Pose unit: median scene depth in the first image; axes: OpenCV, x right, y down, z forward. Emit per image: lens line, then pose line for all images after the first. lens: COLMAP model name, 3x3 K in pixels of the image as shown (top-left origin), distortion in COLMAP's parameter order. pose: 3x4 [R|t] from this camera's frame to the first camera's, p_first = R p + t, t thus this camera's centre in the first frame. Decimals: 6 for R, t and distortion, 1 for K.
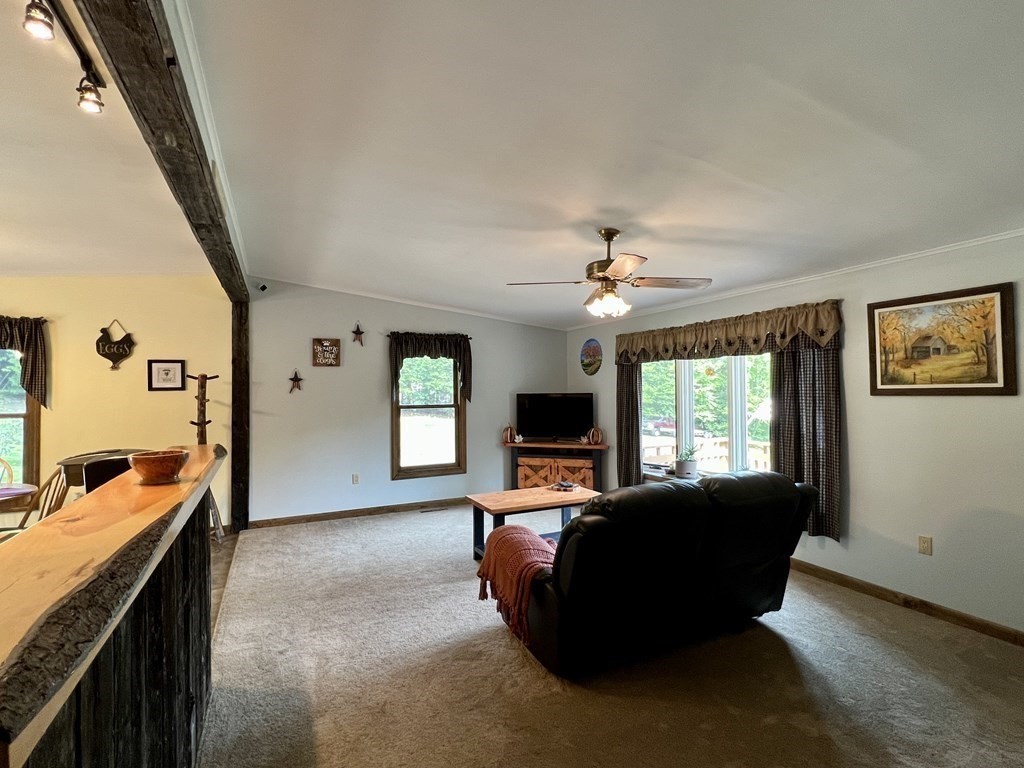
lens RADIAL K [[490.7, 0, 512.0], [0, 490.7, 384.0], [0, 0, 1]] dist [-0.001285, -0.000597]
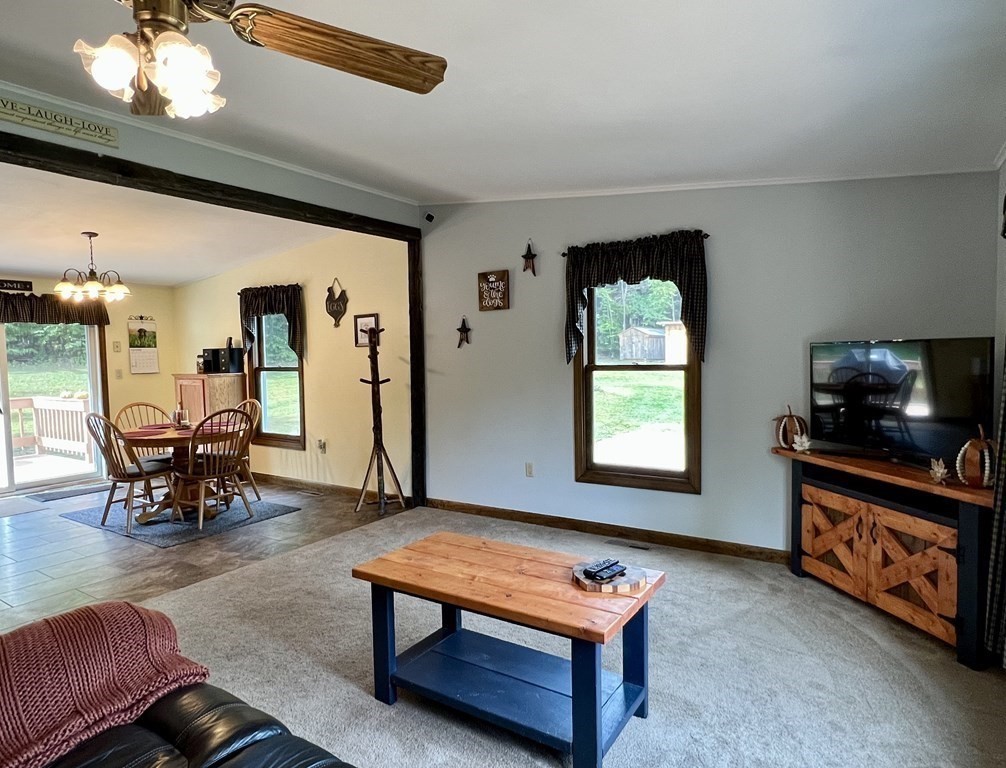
lens RADIAL K [[594.1, 0, 509.8], [0, 594.1, 386.2], [0, 0, 1]] dist [-0.001519, -0.000586]
pose [[0.515152, 0.045503, -0.855890, 0.437331], [0.027119, 0.997224, 0.069340, 0.018034], [0.856670, -0.058932, 0.512488, 0.630542]]
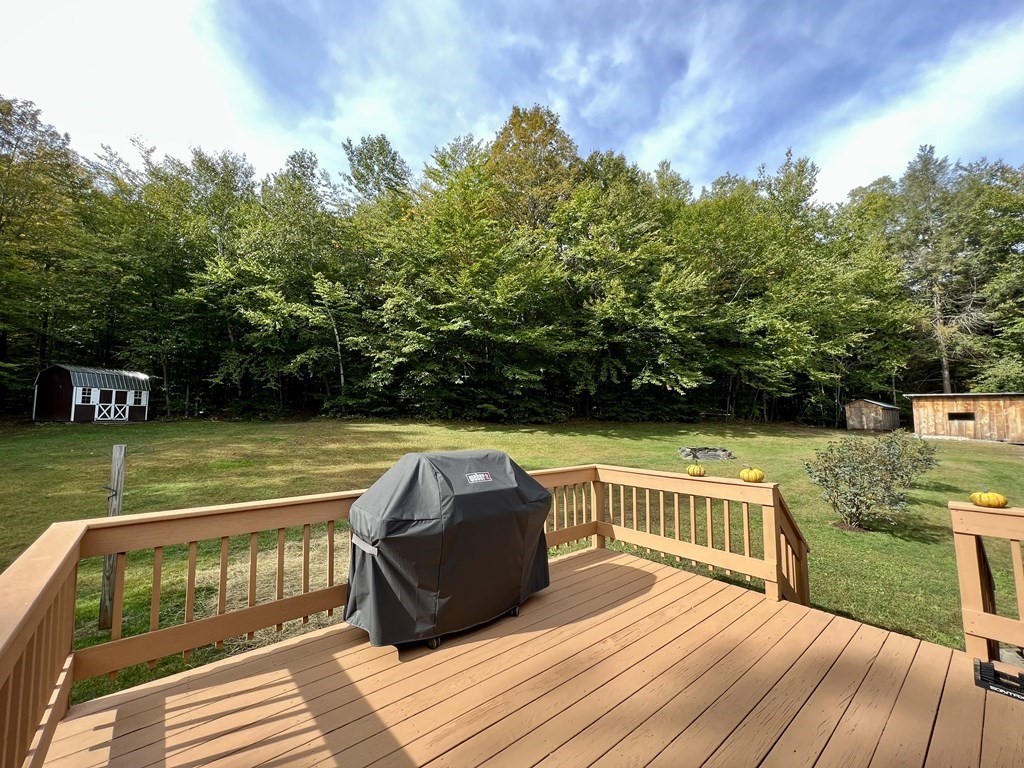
lens RADIAL K [[408.5, 0, 509.5], [0, 408.5, 384.4], [0, 0, 1]] dist [-0.001314, -0.000782]
pose [[0.236211, -0.073276, -0.968935, -1.084176], [0.003914, 0.997216, -0.074461, 0.024339], [0.971694, 0.013796, 0.235840, -0.126898]]
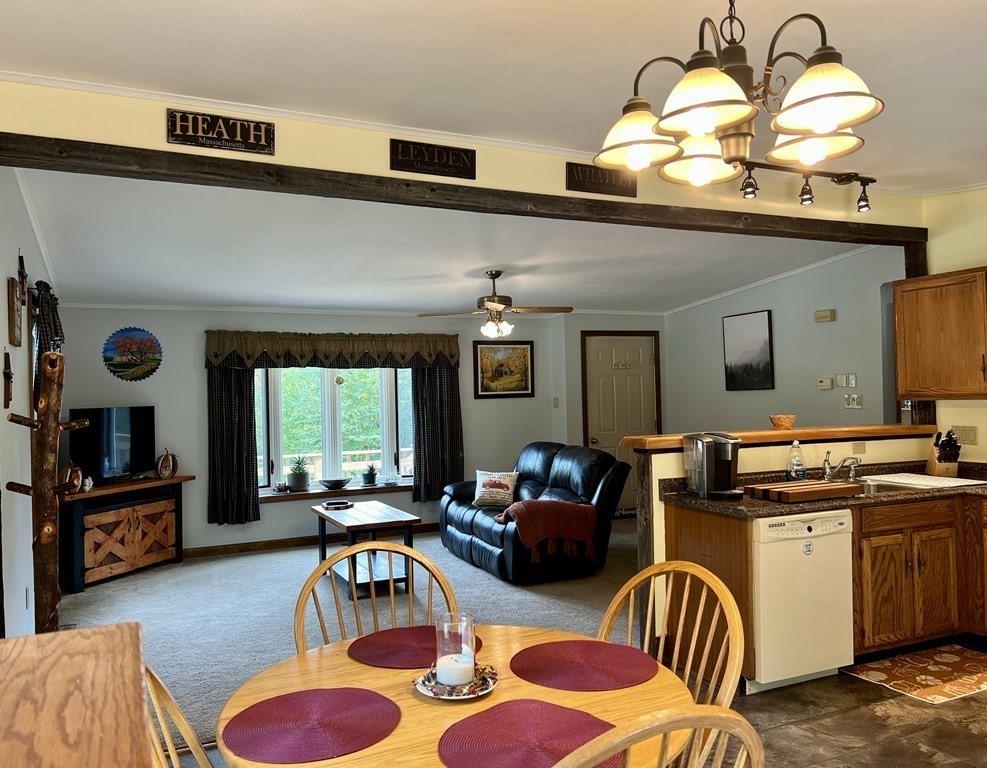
lens RADIAL K [[762.7, 0, 475.2], [0, 762.7, 388.9], [0, 0, 1]] dist [0.053873, -0.062639]
pose [[0.020780, 0.013829, 0.999688, -1.171547], [0.009975, 0.999852, -0.014039, 0.017337], [-0.999734, 0.010264, 0.020639, 0.653269]]
